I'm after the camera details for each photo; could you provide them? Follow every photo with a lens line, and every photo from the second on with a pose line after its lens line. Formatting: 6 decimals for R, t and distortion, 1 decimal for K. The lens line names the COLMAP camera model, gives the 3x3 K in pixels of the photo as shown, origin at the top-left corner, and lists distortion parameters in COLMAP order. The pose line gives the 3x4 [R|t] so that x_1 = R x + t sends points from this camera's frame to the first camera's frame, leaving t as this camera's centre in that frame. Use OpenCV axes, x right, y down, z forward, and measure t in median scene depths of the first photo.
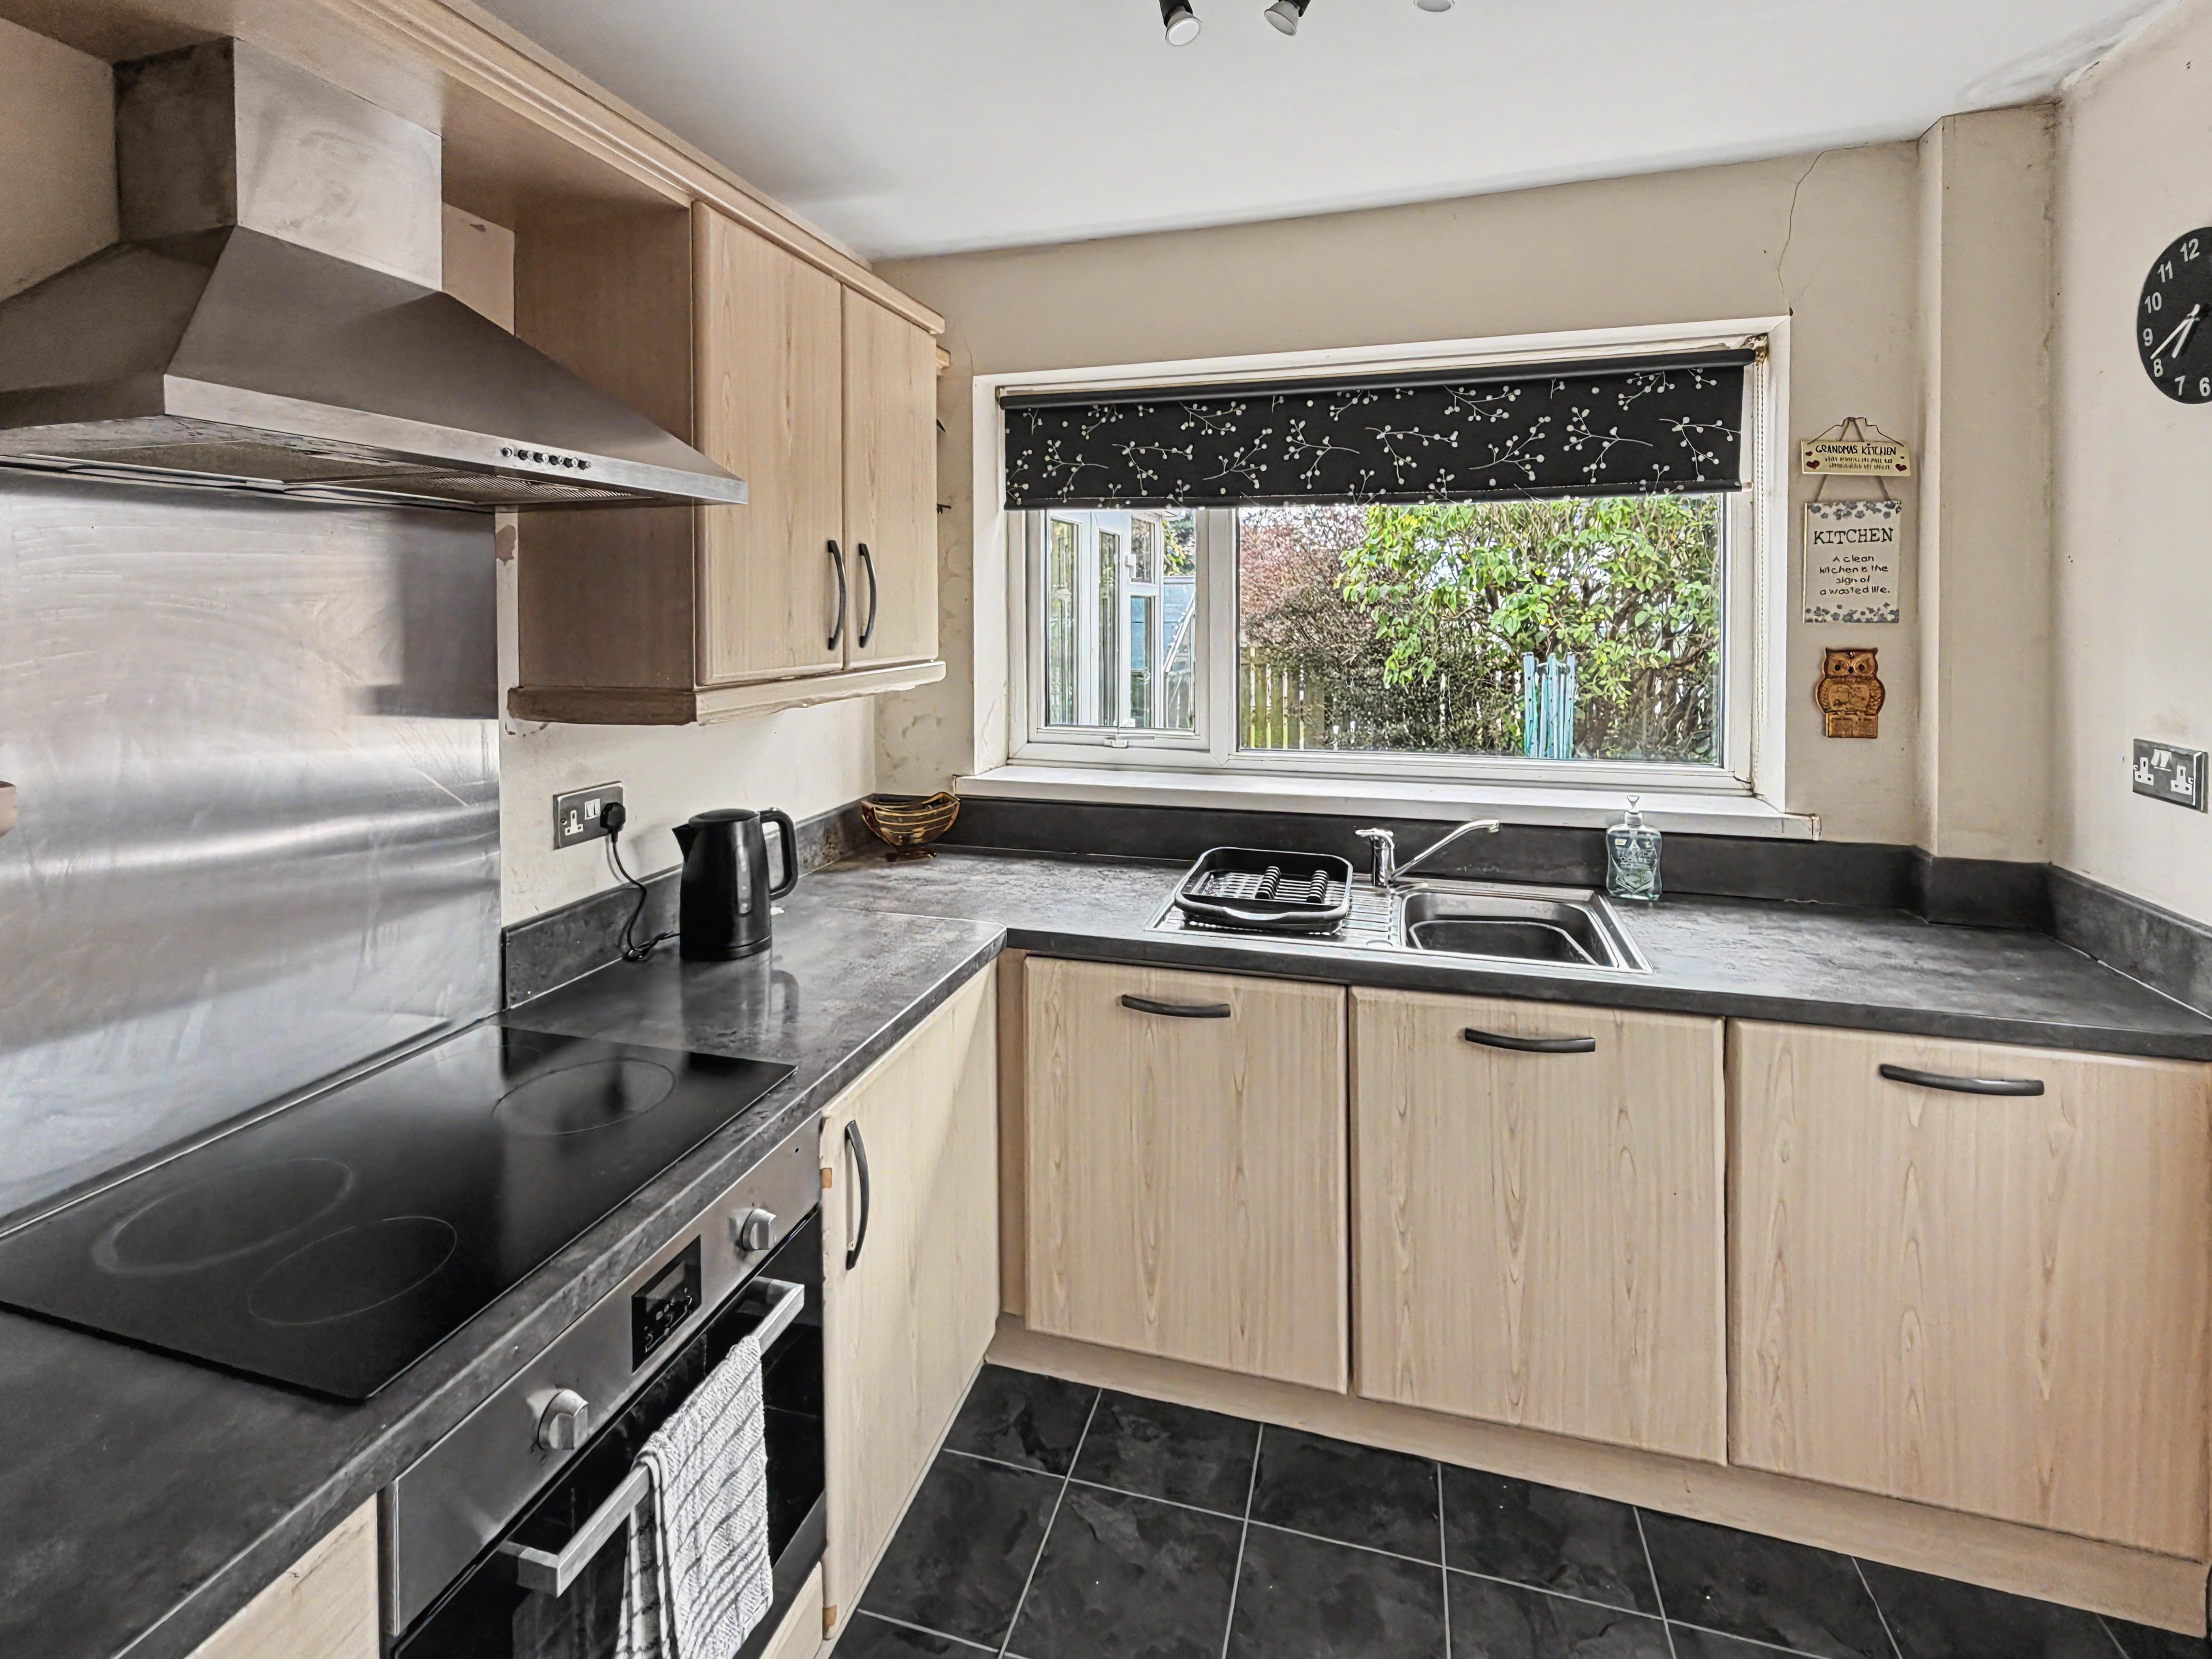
lens RADIAL K [[1018.2, 0, 1103.7], [0, 1018.2, 619.9], [0, 0, 1]] dist [-0.001501, 0.000427]
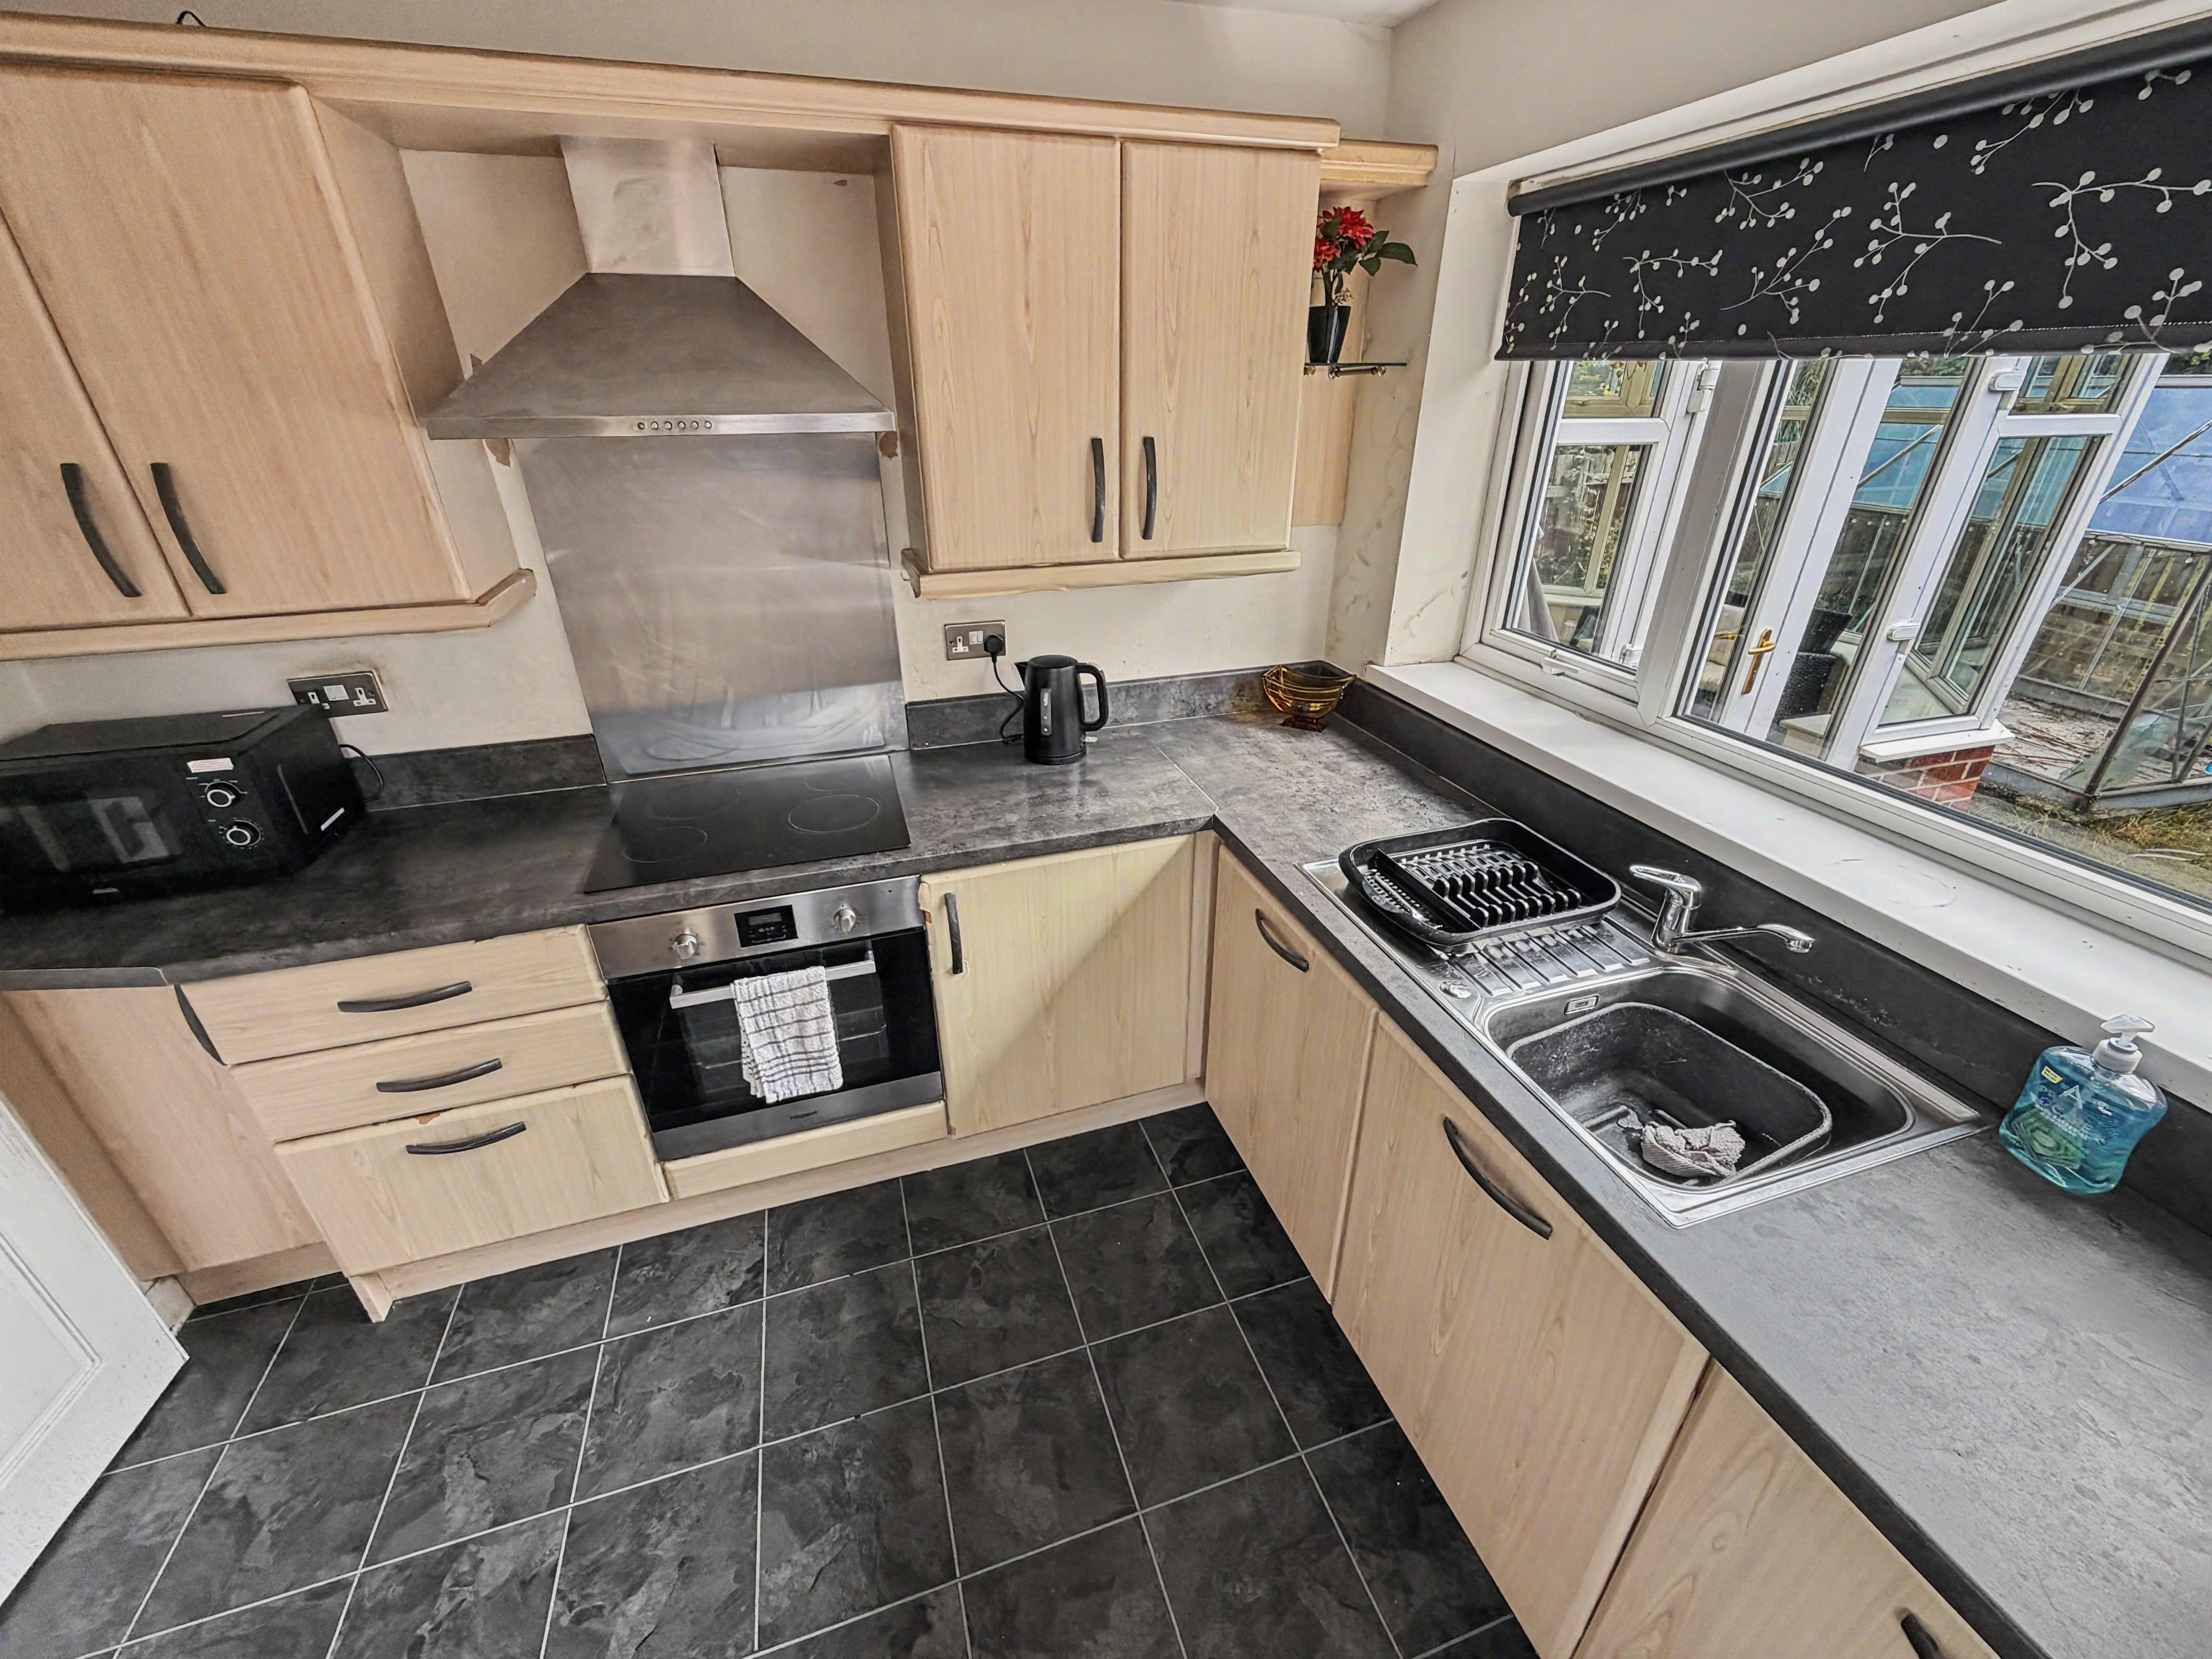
lens RADIAL K [[888.0, 0, 1106.0], [0, 888.0, 829.5], [0, 0, 1]] dist [0.000072, 0.000380]
pose [[0.557690, 0.371583, -0.742232, 0.623262], [-0.009350, 0.896958, 0.442018, -0.126373], [0.829997, -0.239569, 0.503699, 0.433943]]
